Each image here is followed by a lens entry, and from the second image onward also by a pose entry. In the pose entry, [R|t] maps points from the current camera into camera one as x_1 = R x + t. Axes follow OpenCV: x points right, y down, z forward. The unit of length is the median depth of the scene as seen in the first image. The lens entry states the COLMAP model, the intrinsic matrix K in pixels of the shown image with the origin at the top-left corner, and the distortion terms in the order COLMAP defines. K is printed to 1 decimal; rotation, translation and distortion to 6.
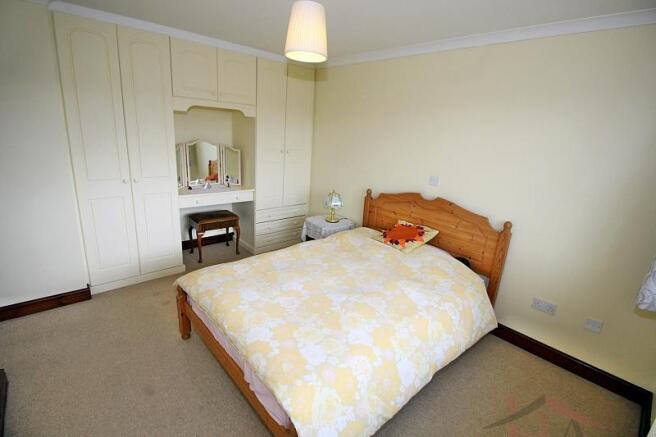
lens RADIAL K [[305.3, 0, 327.8], [0, 305.3, 216.7], [0, 0, 1]] dist [-0.003357, -0.008794]
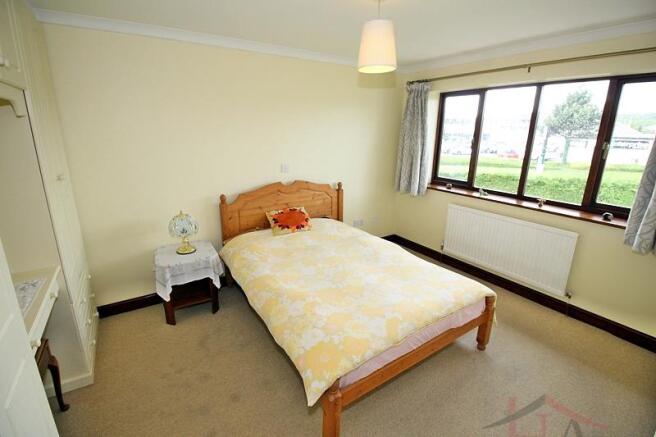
lens RADIAL K [[305.3, 0, 328.5], [0, 305.3, 219.2], [0, 0, 1]] dist [-0.003357, -0.008794]
pose [[0.151925, -0.339297, 0.928330, -0.786692], [0.275537, 0.916537, 0.289894, -0.235696], [-0.949209, 0.211747, 0.232733, 0.627499]]
